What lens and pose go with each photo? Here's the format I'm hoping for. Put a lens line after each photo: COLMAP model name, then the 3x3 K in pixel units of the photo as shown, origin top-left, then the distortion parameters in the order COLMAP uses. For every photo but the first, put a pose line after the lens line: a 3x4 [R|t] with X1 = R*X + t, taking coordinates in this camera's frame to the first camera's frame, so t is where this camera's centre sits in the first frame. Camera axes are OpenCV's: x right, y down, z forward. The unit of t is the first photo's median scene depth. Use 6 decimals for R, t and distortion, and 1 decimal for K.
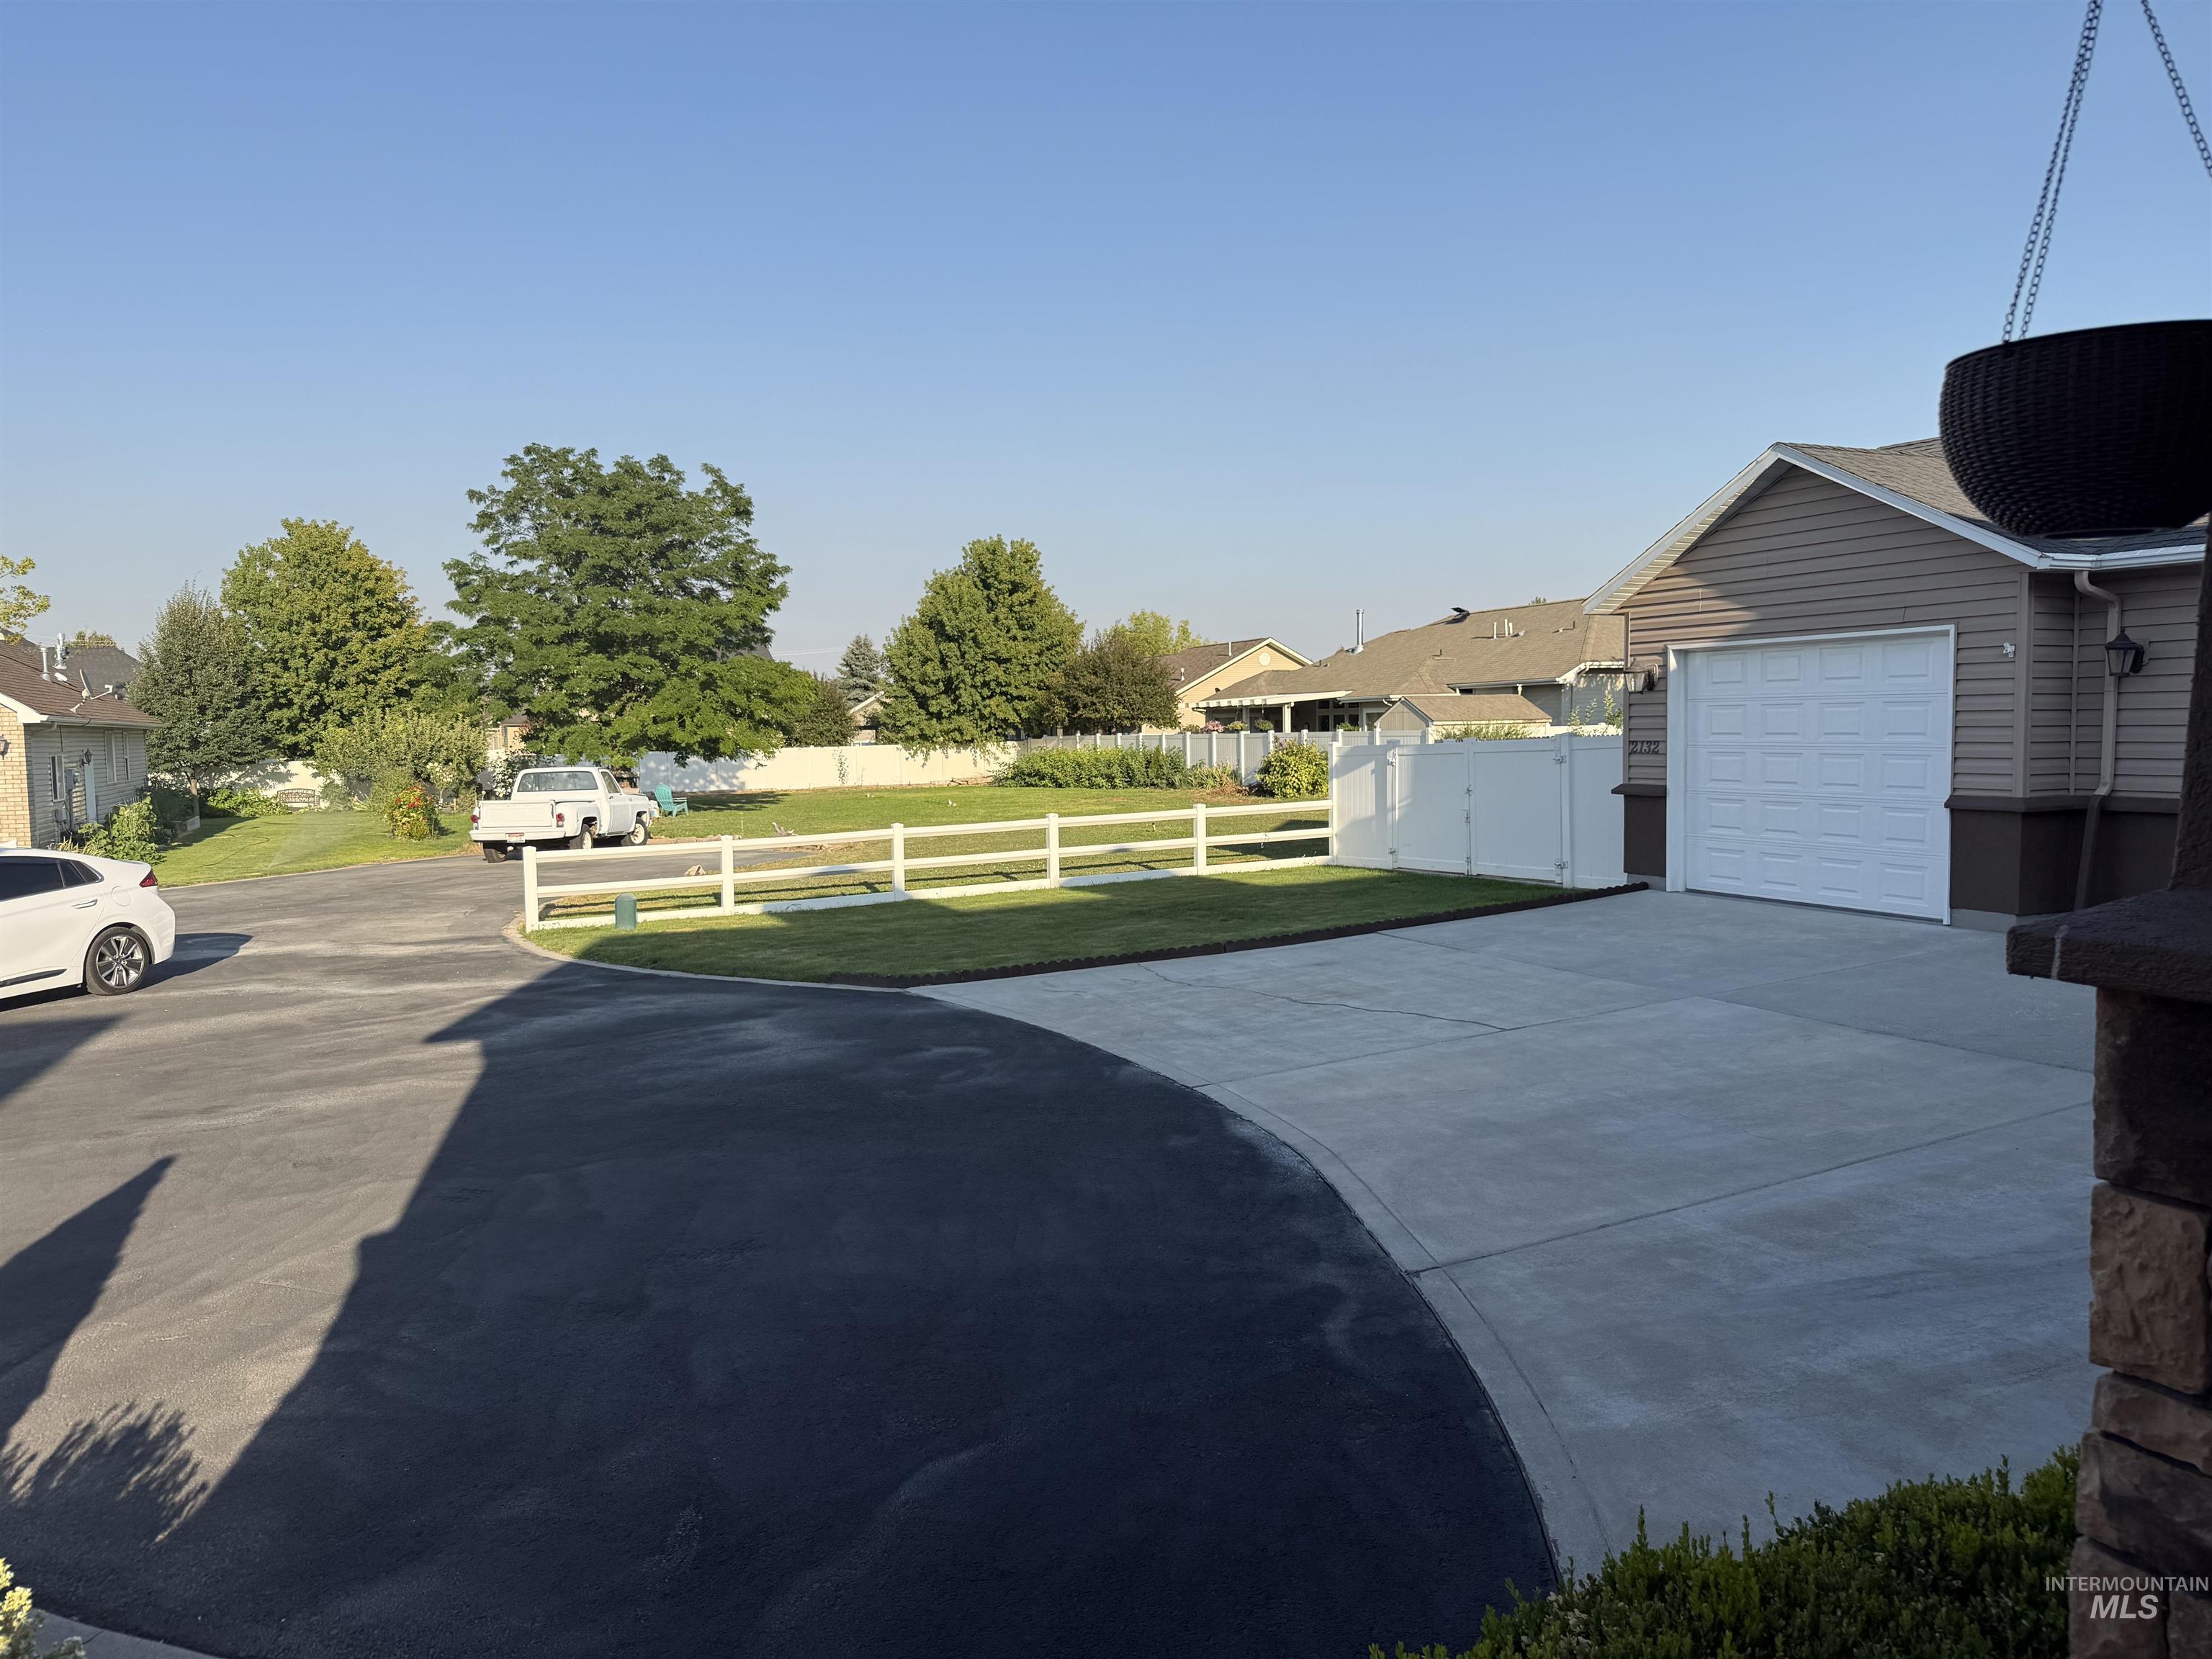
lens RADIAL K [[1559.8, 0, 1106.0], [0, 1559.8, 829.5], [0, 0, 1]] dist [0.015038, -0.029935]
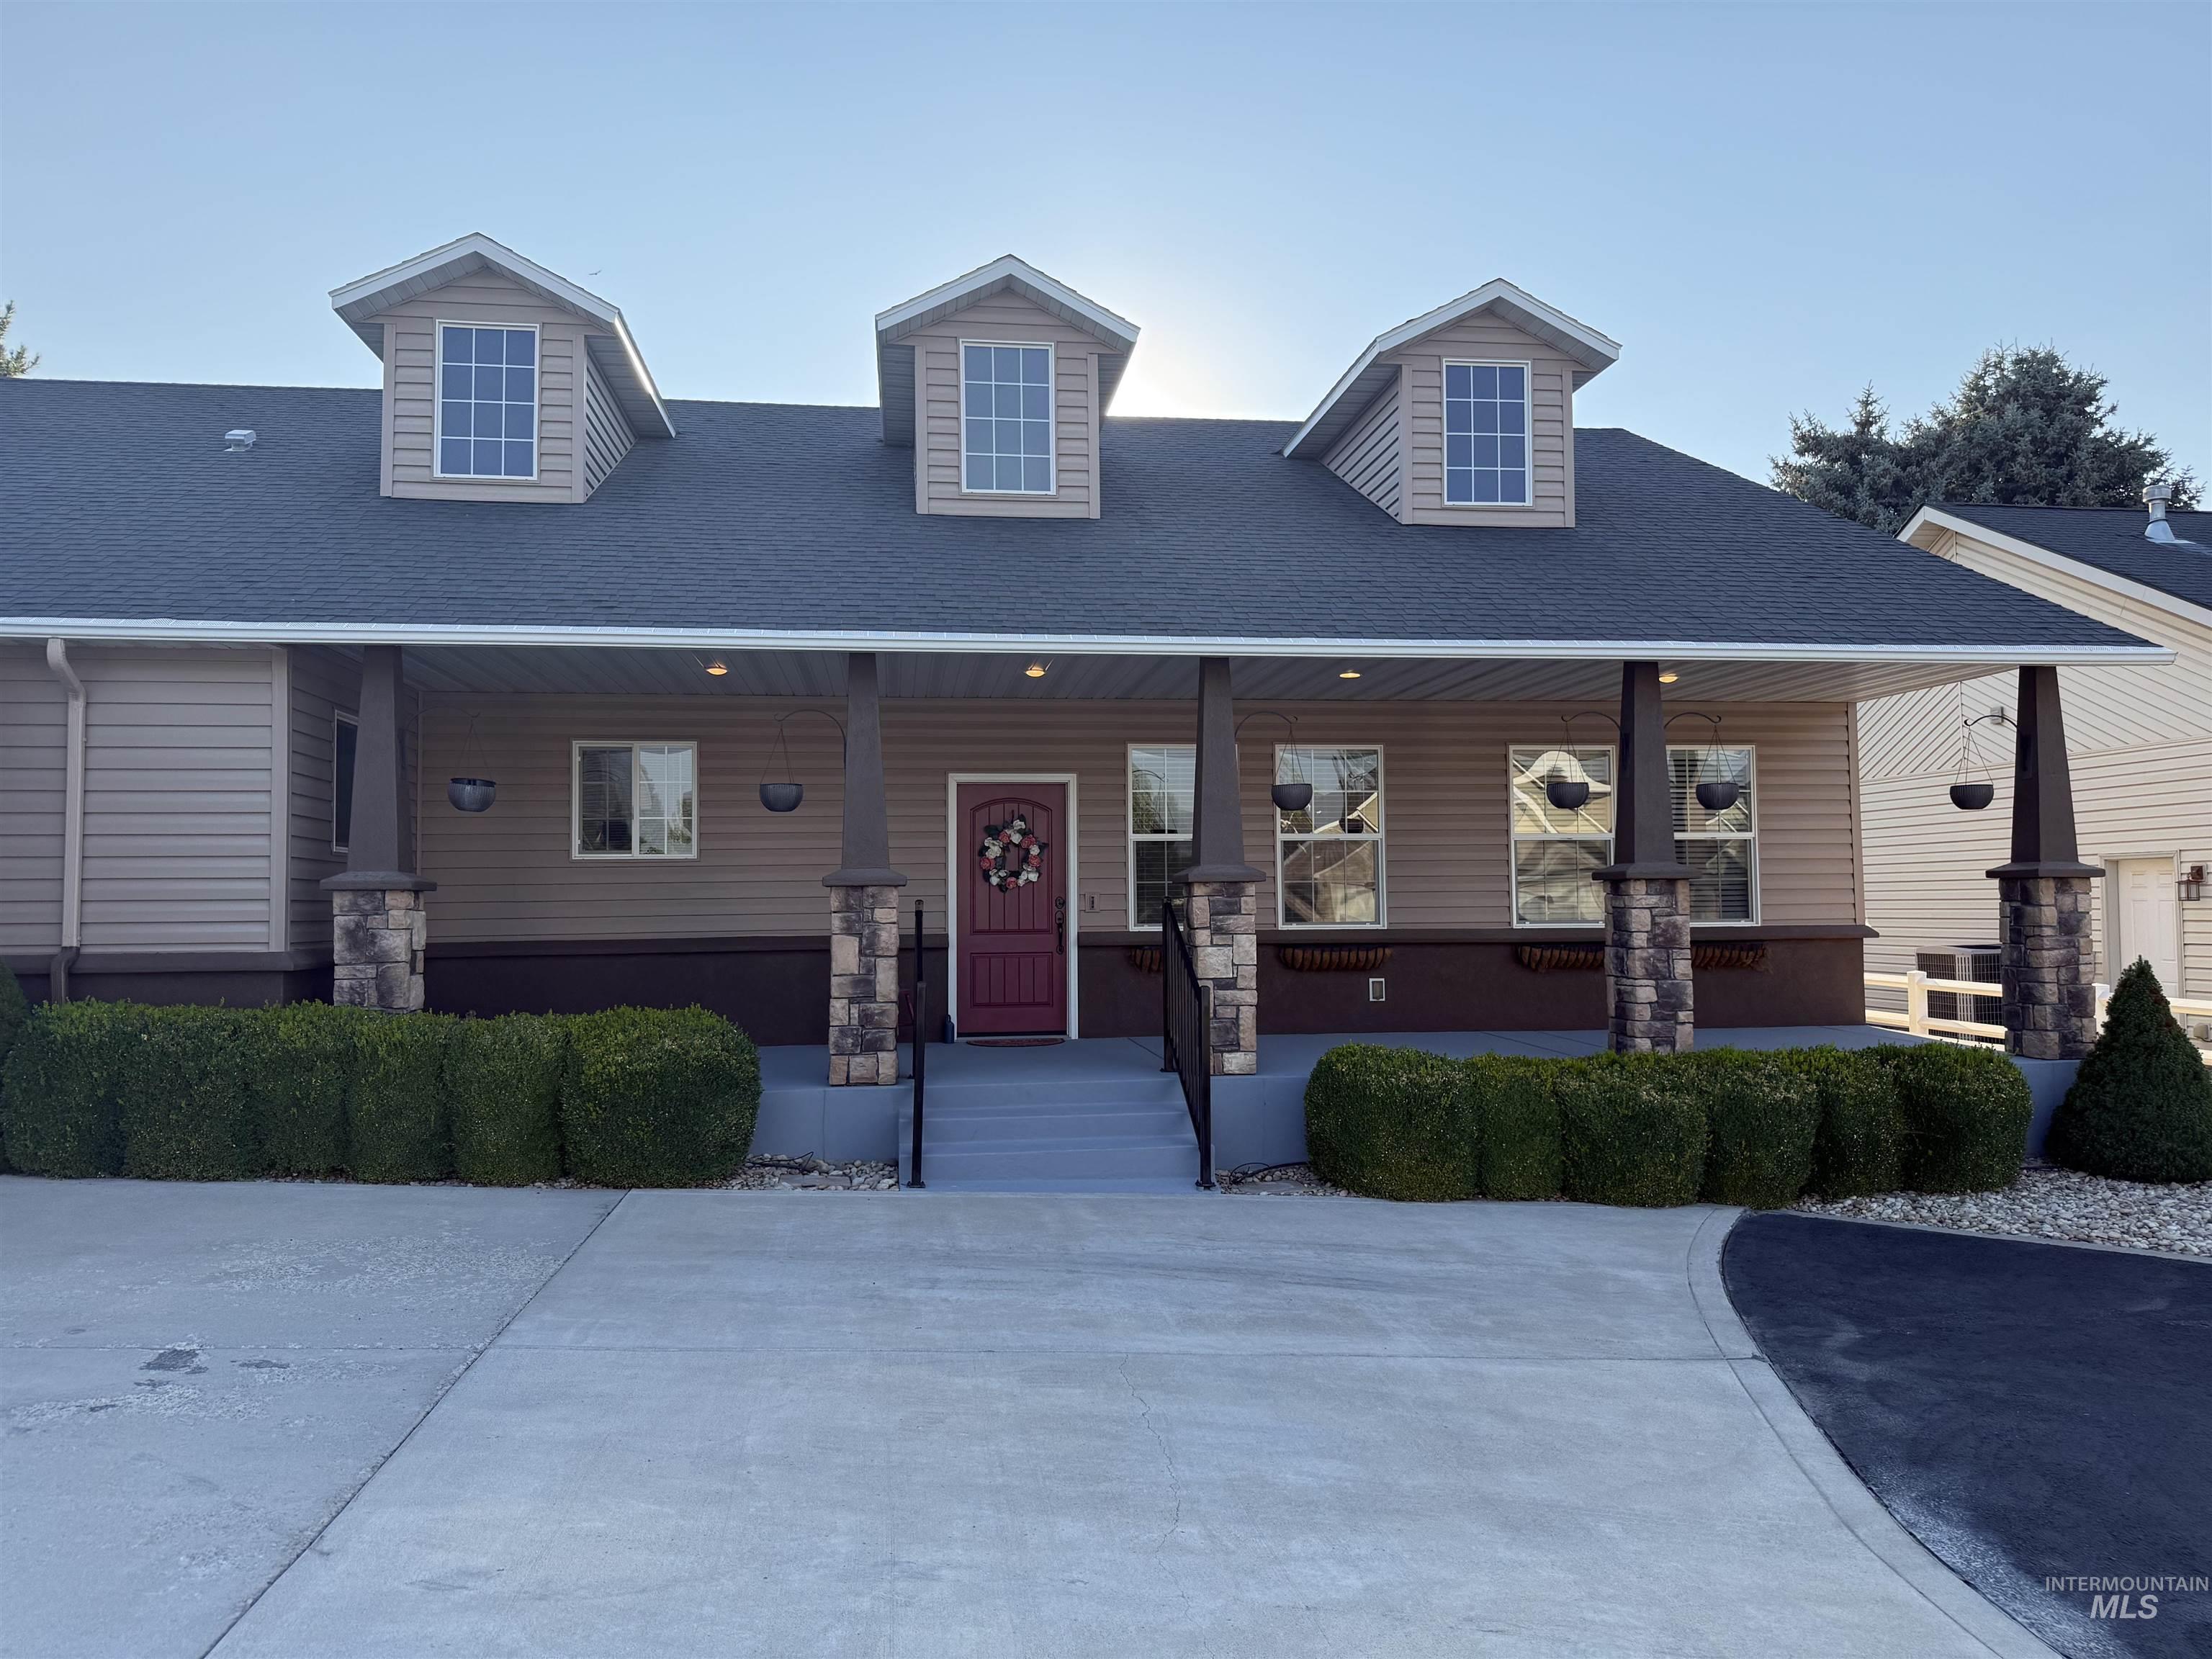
lens RADIAL K [[1559.8, 0, 1106.0], [0, 1559.8, 829.5], [0, 0, 1]] dist [0.015038, -0.029935]
pose [[-0.955758, 0.035818, 0.291965, 0.232173], [0.040812, 0.999106, 0.011031, -0.053459], [-0.291309, 0.022458, -0.956365, 1.632553]]
